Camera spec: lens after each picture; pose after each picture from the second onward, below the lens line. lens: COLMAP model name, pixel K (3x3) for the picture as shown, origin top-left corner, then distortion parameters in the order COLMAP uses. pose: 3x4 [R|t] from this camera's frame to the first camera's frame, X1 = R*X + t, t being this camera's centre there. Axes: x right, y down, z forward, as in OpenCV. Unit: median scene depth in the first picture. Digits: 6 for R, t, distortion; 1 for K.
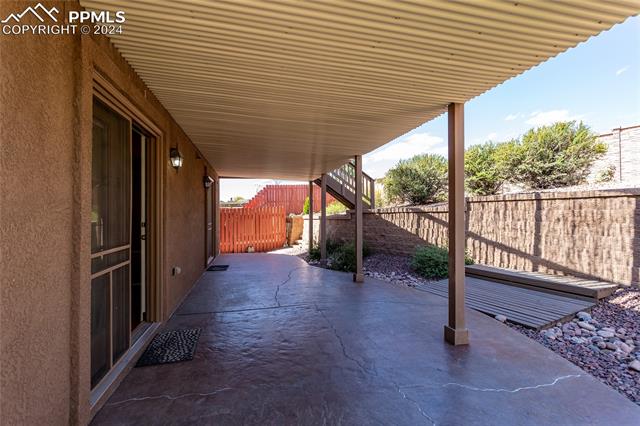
lens RADIAL K [[305.6, 0, 319.9], [0, 305.6, 209.4], [0, 0, 1]] dist [0.000779, 0.000895]
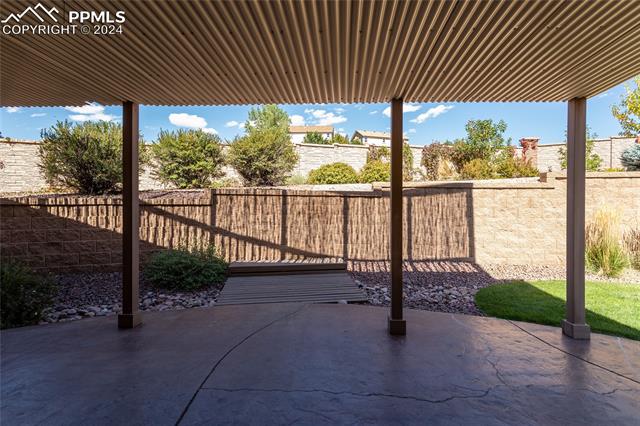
lens RADIAL K [[313.4, 0, 314.0], [0, 313.4, 204.5], [0, 0, 1]] dist [0.003168, 0.000570]
pose [[0.269004, 0.018316, 0.962965, -0.355932], [-0.018753, 0.999729, -0.013777, 0.014335], [-0.962956, -0.014352, 0.269275, 0.540109]]
